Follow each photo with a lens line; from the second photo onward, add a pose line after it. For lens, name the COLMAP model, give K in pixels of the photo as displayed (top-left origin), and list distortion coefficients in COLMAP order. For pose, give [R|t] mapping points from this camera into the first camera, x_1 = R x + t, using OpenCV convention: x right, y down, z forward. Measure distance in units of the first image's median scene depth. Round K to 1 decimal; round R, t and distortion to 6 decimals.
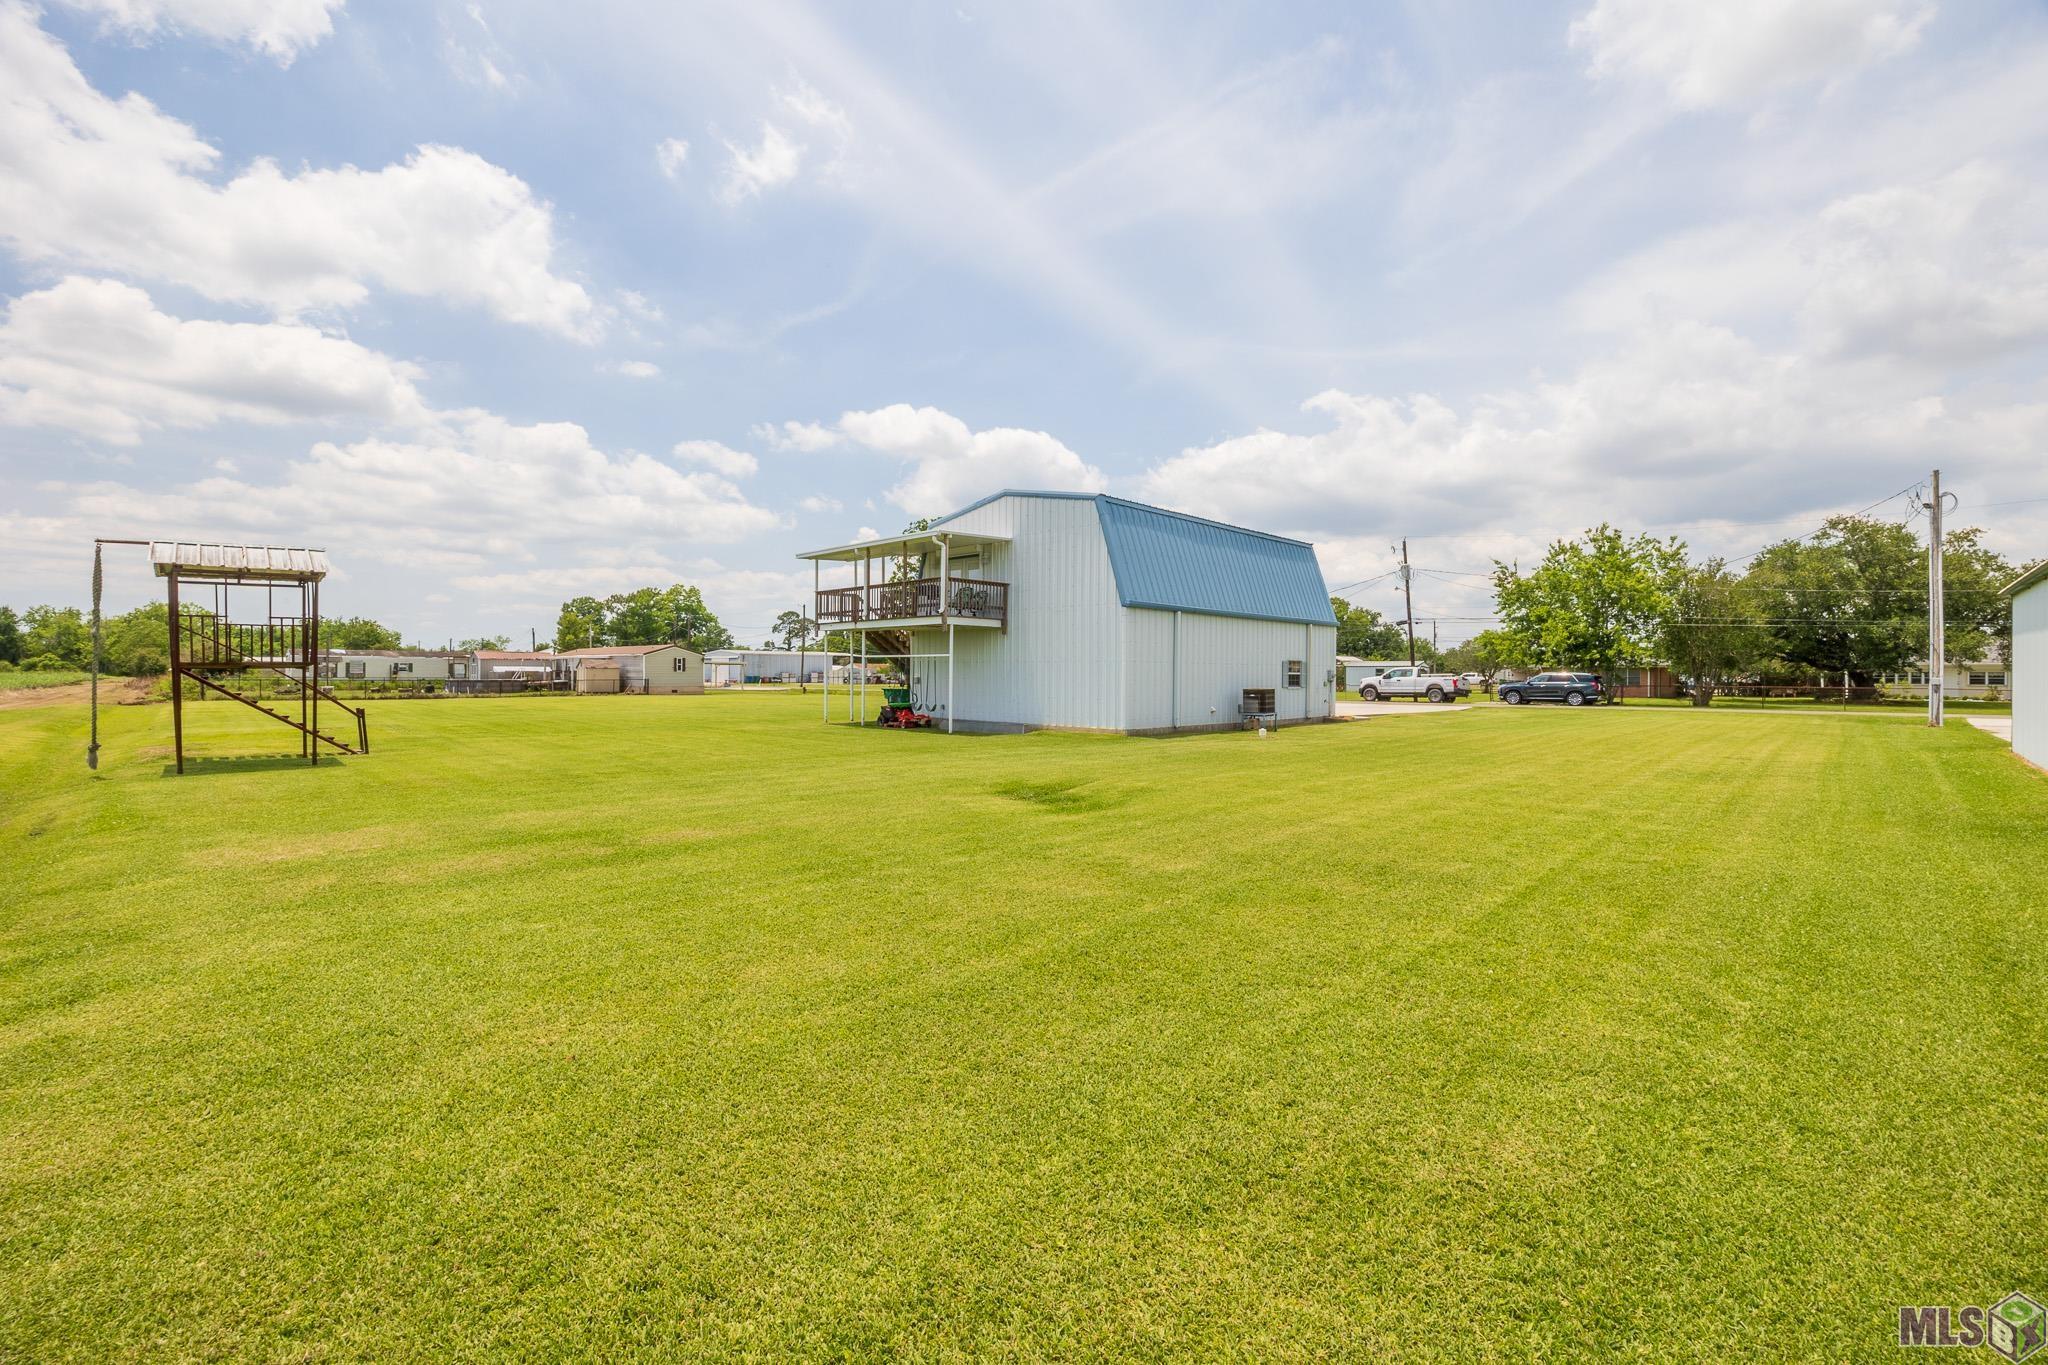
lens RADIAL K [[882.7, 0, 1039.9], [0, 882.7, 677.0], [0, 0, 1]] dist [-0.000063, -0.000332]
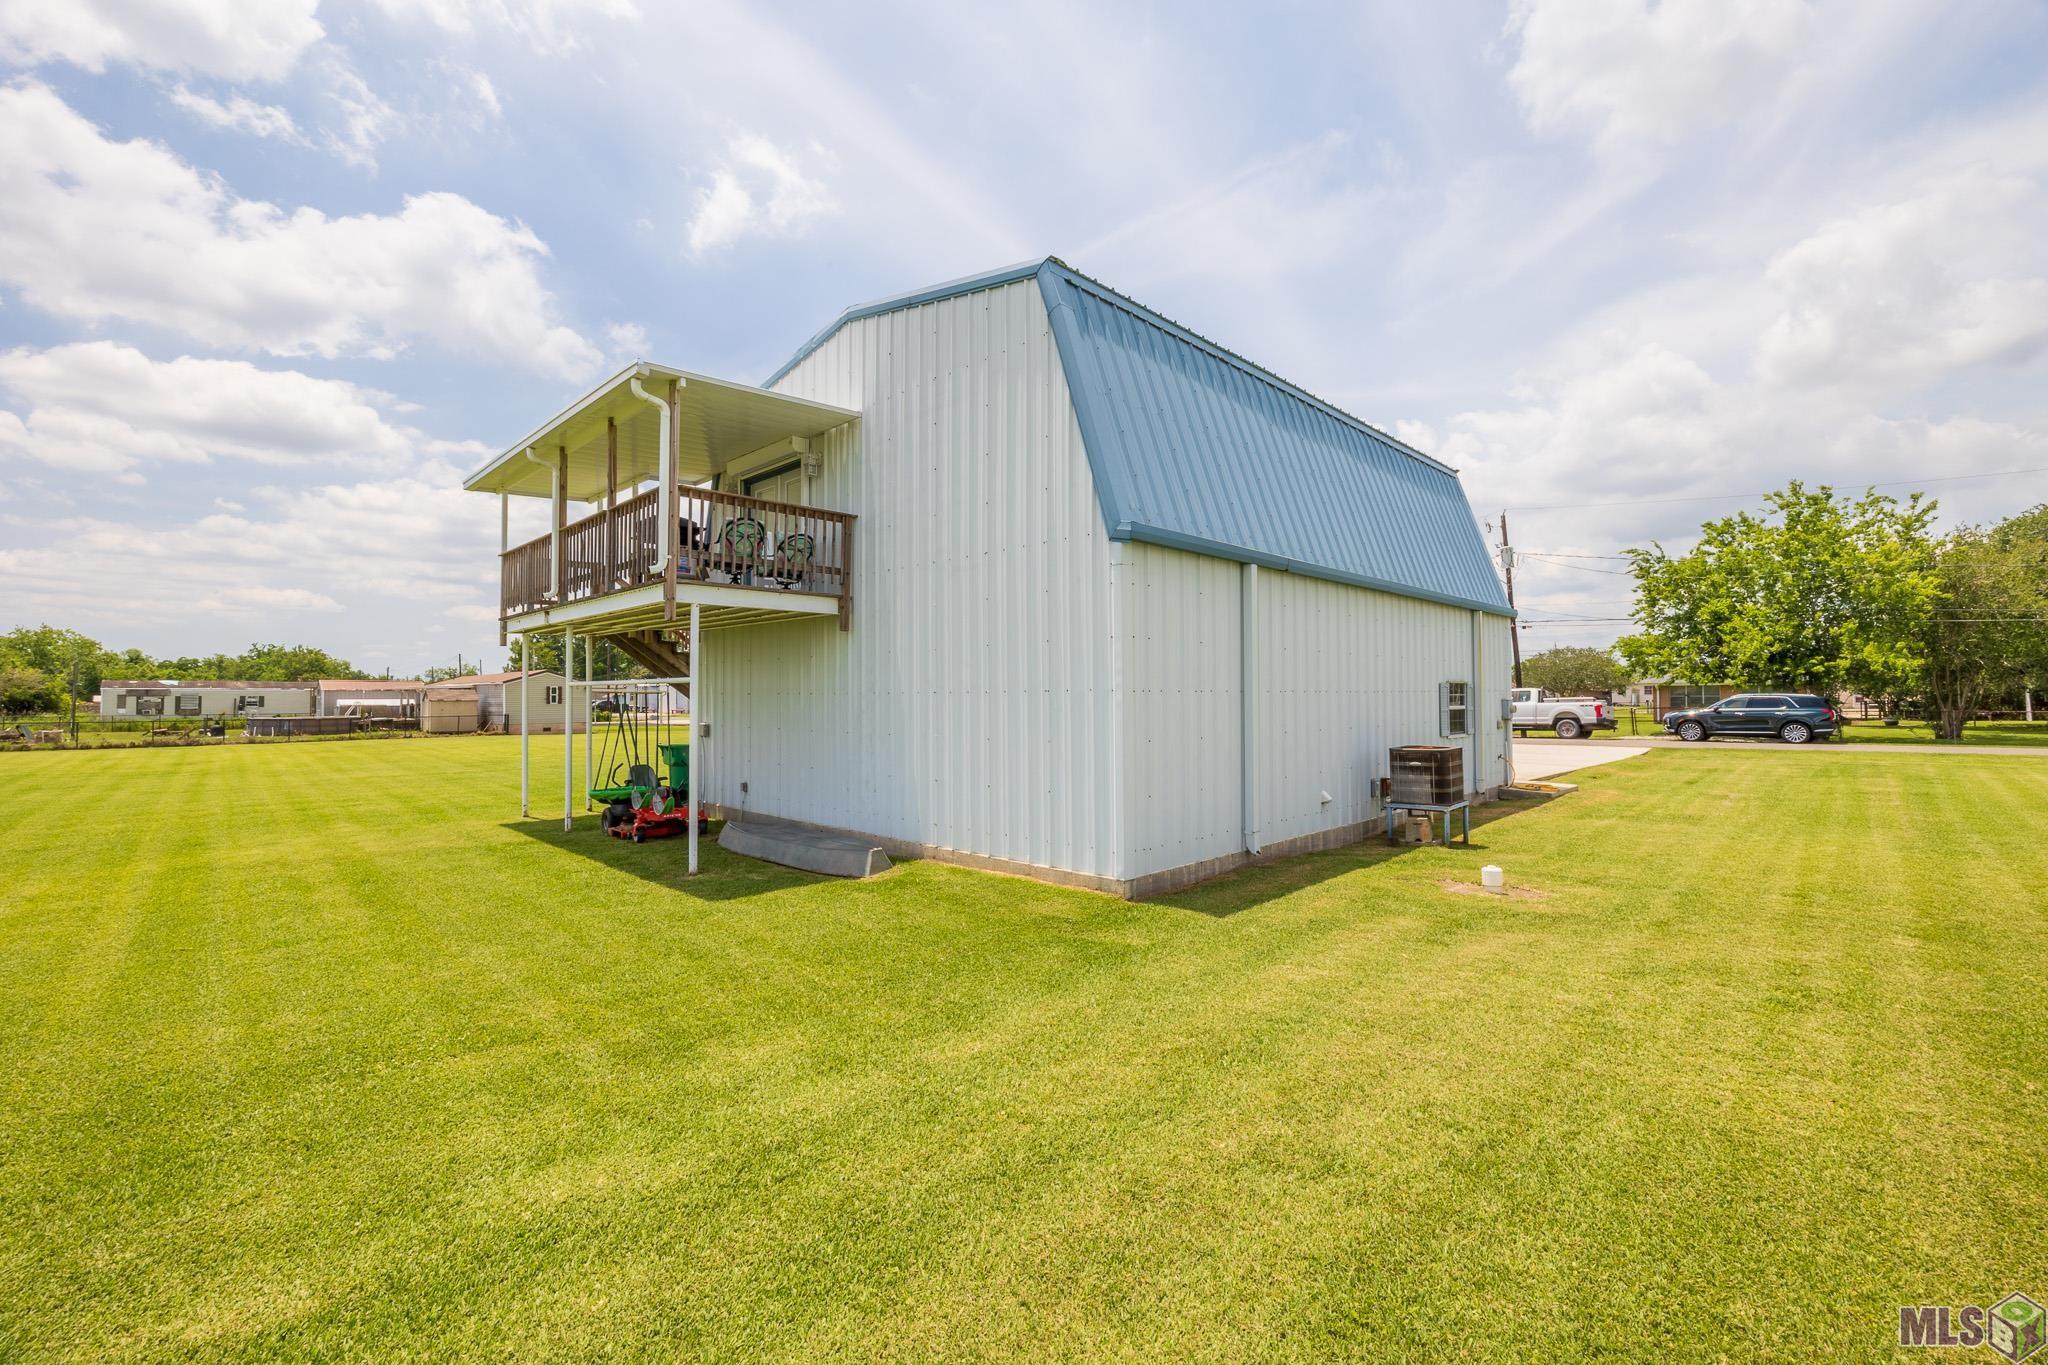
lens RADIAL K [[882.7, 0, 1001.9], [0, 882.7, 688.5], [0, 0, 1]] dist [-0.000063, -0.000332]
pose [[0.999457, -0.011745, -0.030786, 0.045147], [0.011341, 0.999848, -0.013251, -0.010800], [0.030937, 0.012895, 0.999438, 0.490659]]
